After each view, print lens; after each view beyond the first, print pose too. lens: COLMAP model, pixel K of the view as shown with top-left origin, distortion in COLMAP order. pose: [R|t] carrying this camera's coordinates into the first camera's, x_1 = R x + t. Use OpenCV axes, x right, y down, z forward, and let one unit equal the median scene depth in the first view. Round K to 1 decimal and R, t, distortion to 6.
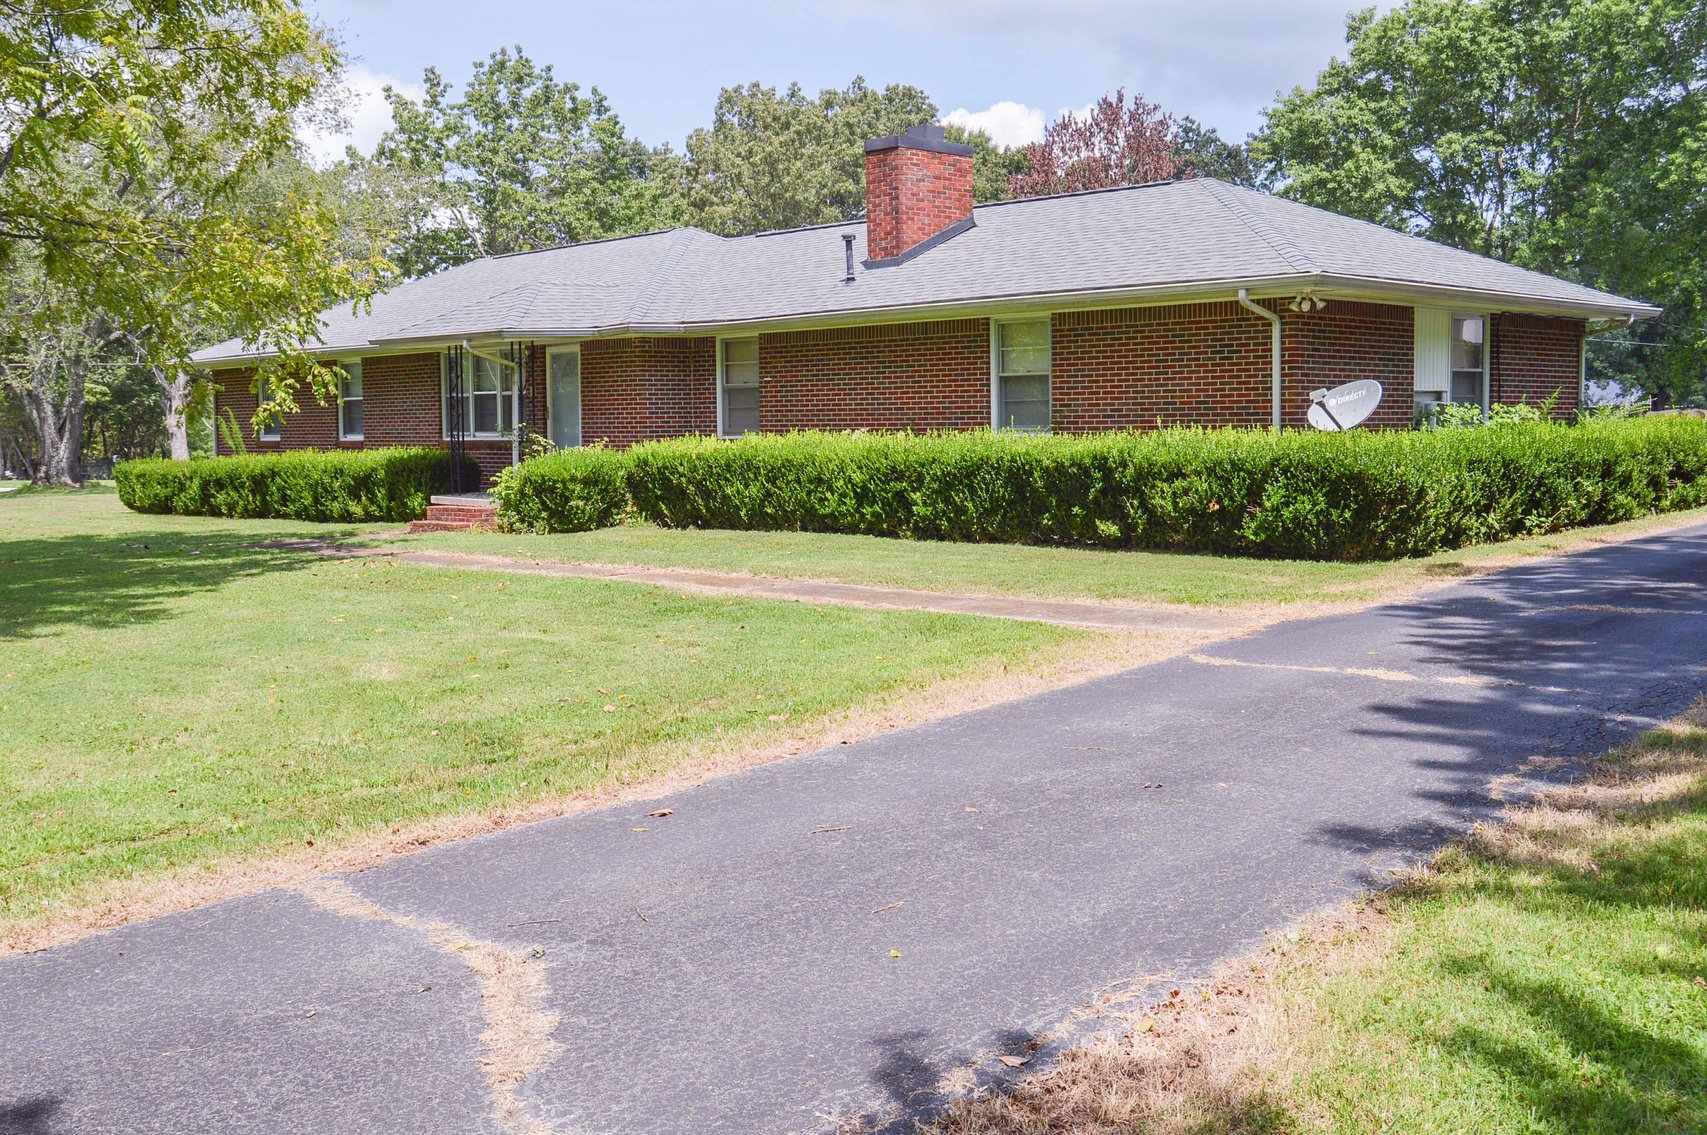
lens RADIAL K [[1717.8, 0, 860.4], [0, 1717.8, 562.0], [0, 0, 1]] dist [-0.050076, 0.000000]
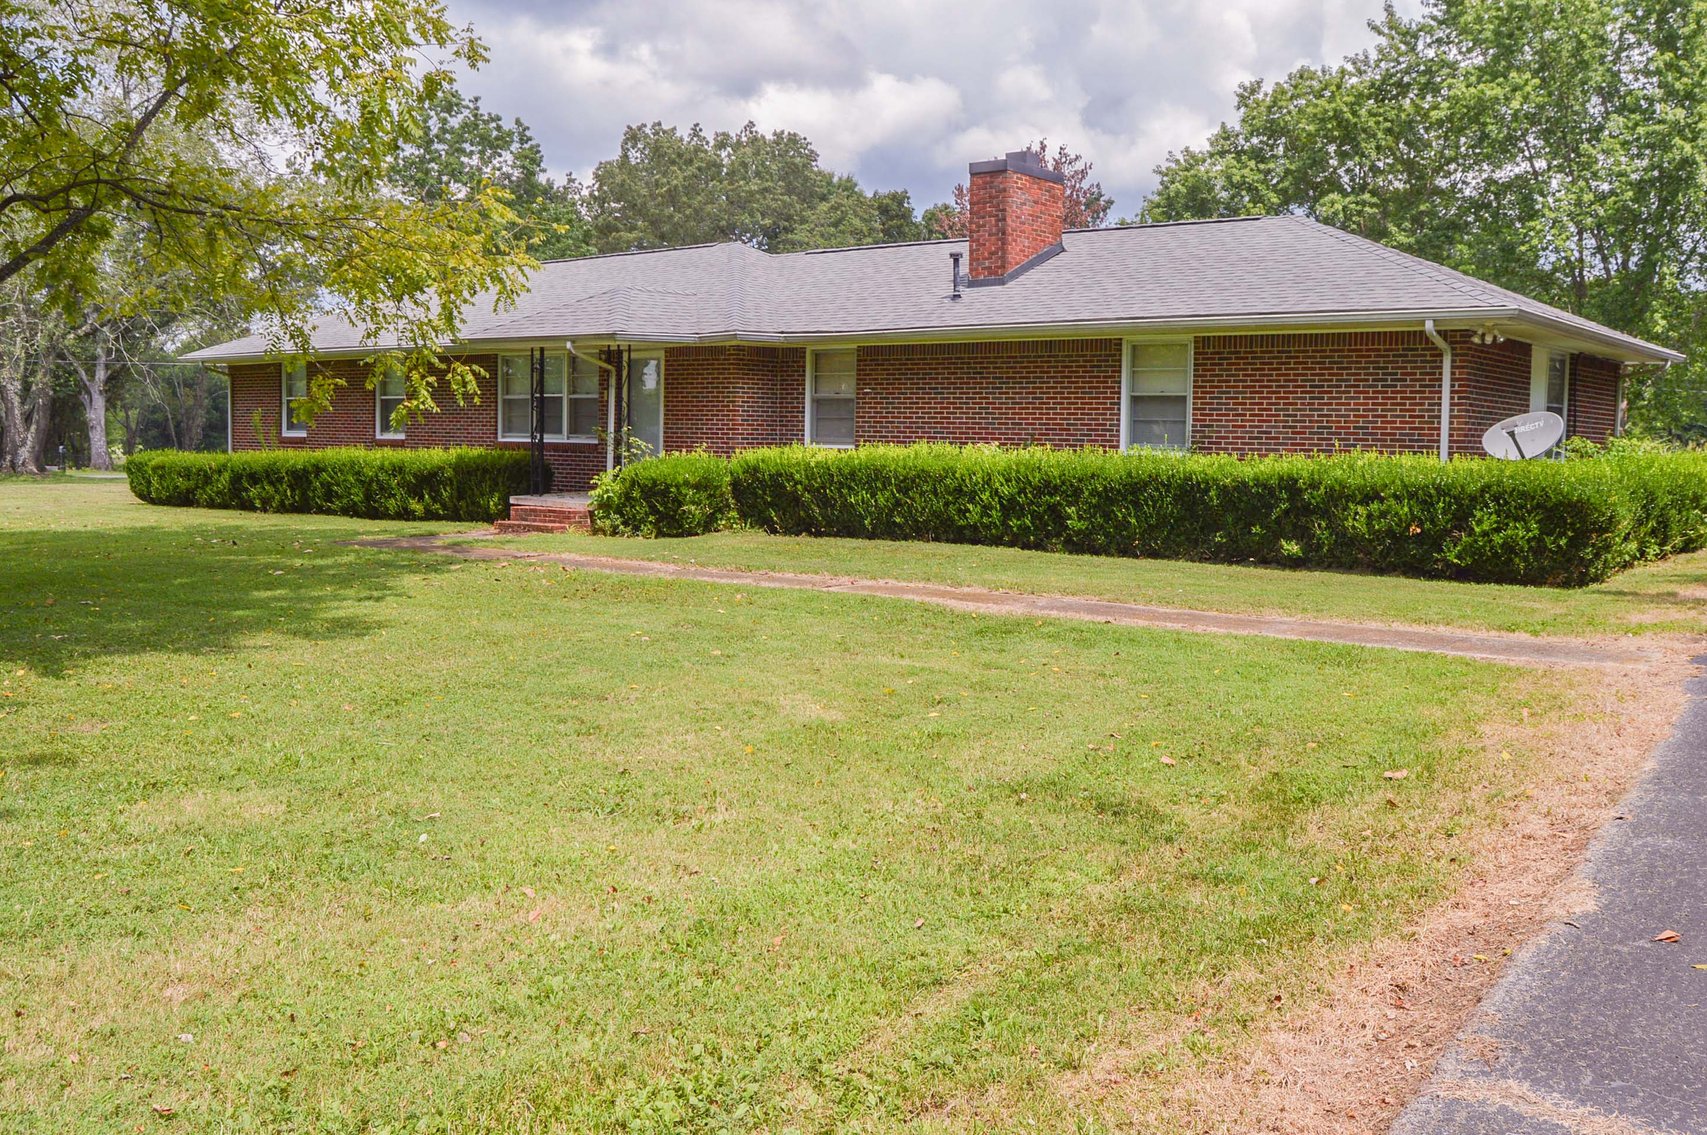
lens RADIAL K [[1504.1, 0, 849.2], [0, 1504.1, 573.8], [0, 0, 1]] dist [-0.082730, 0.028214]
pose [[0.992773, 0.018385, 0.118593, -0.168223], [-0.019639, 0.999763, 0.009407, -0.005520], [-0.118392, -0.011668, 0.992898, 0.110526]]
